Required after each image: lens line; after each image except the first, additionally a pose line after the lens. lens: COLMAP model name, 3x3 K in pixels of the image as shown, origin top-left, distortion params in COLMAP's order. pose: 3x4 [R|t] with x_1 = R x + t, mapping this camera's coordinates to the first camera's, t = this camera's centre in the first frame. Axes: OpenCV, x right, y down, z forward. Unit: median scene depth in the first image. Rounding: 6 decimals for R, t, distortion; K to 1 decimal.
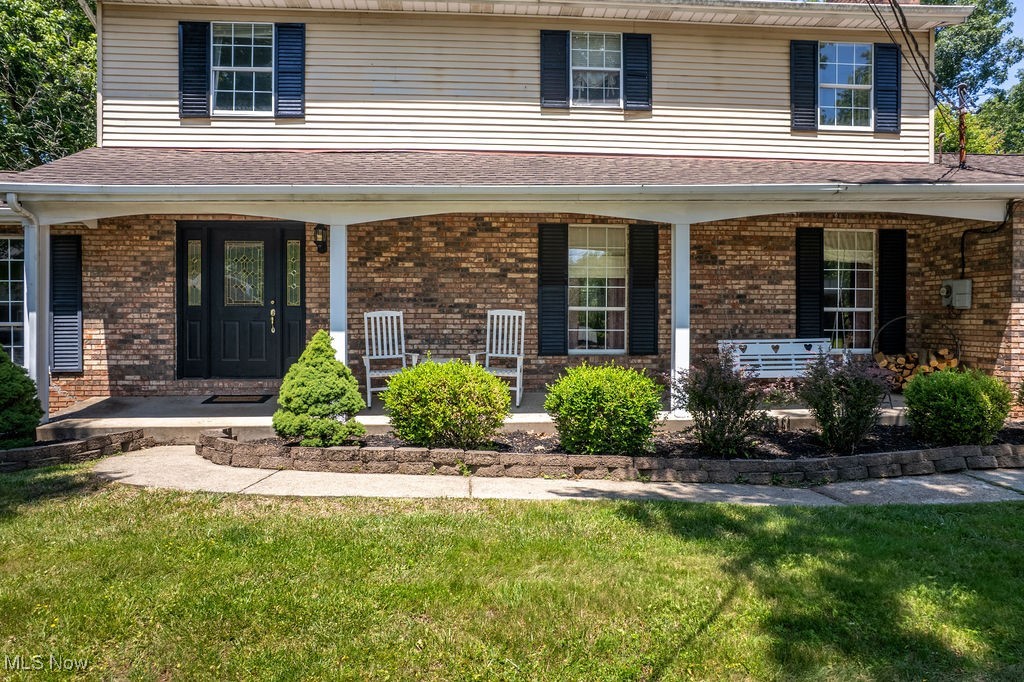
lens RADIAL K [[654.1, 0, 499.6], [0, 654.1, 325.8], [0, 0, 1]] dist [-0.047578, 0.032578]
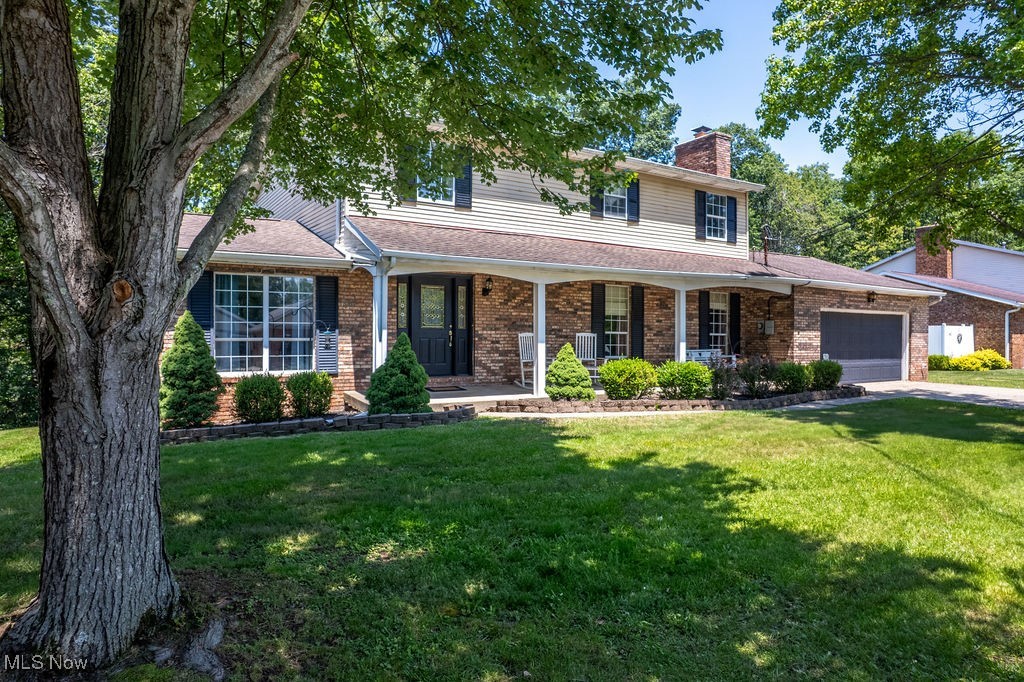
lens RADIAL K [[654.1, 0, 507.8], [0, 654.1, 340.8], [0, 0, 1]] dist [-0.047578, 0.032578]
pose [[0.882508, 0.004710, 0.470275, -0.974812], [0.000166, 0.999947, -0.010325, 0.014485], [-0.470298, 0.009190, 0.882460, -0.429279]]
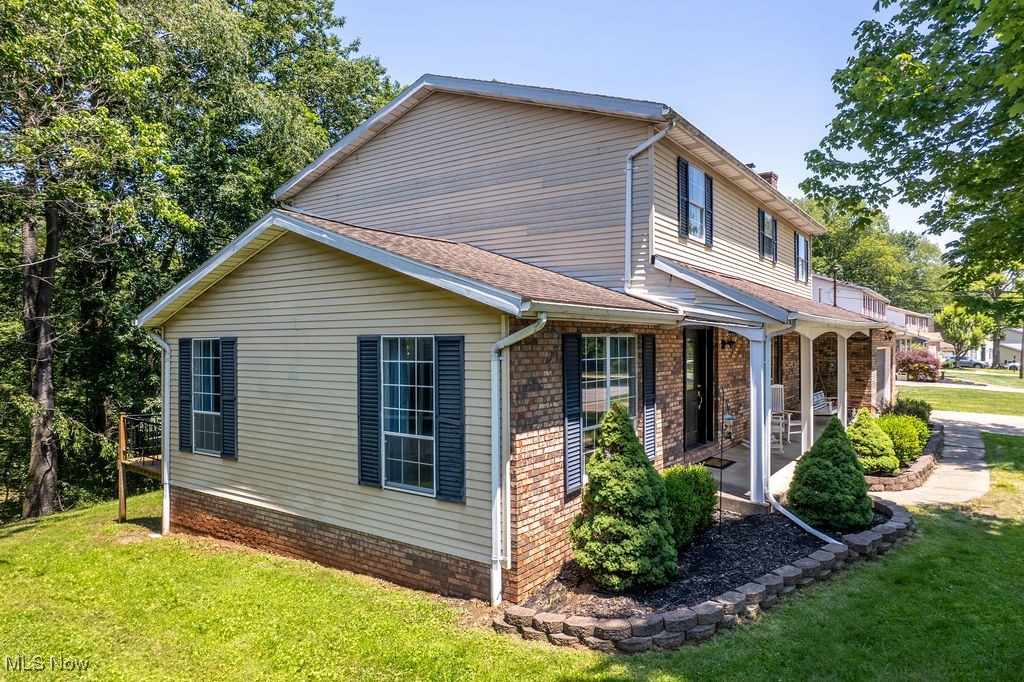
lens RADIAL K [[654.1, 0, 507.0], [0, 654.1, 340.7], [0, 0, 1]] dist [-0.047578, 0.032578]
pose [[0.638504, 0.005276, 0.769601, -1.639932], [0.002629, 0.999956, -0.009036, -0.118078], [-0.769614, 0.007793, 0.638462, 0.473421]]
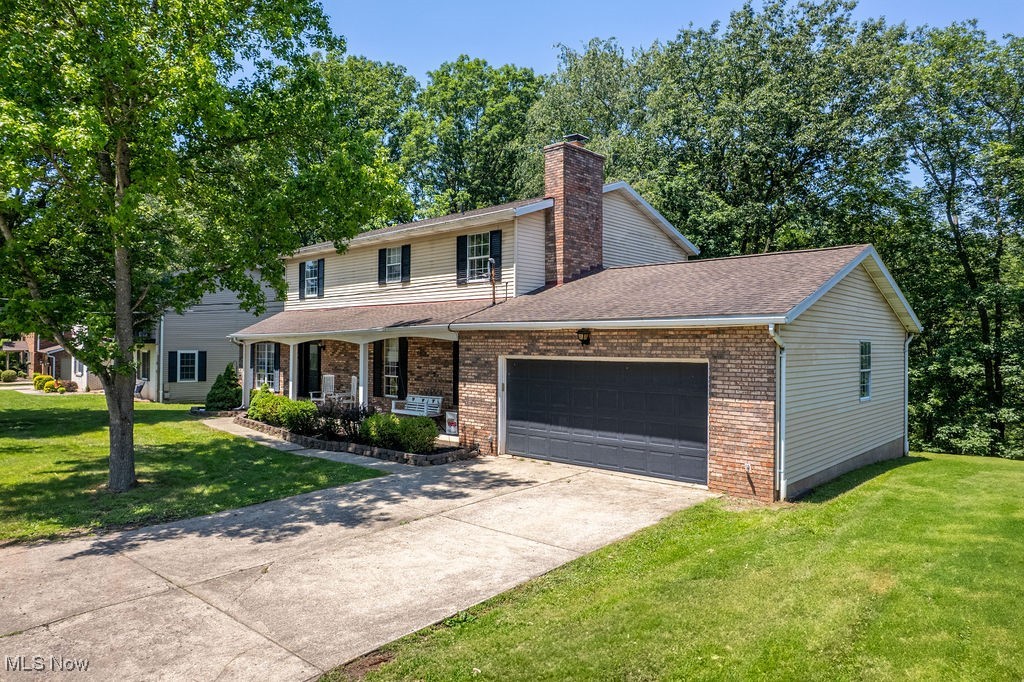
lens RADIAL K [[654.1, 0, 509.8], [0, 654.1, 337.1], [0, 0, 1]] dist [-0.047578, 0.032578]
pose [[0.676456, -0.004228, -0.736471, 2.081854], [-0.013379, 0.999748, -0.018028, -0.126908], [0.736362, 0.022049, 0.676229, -0.174241]]
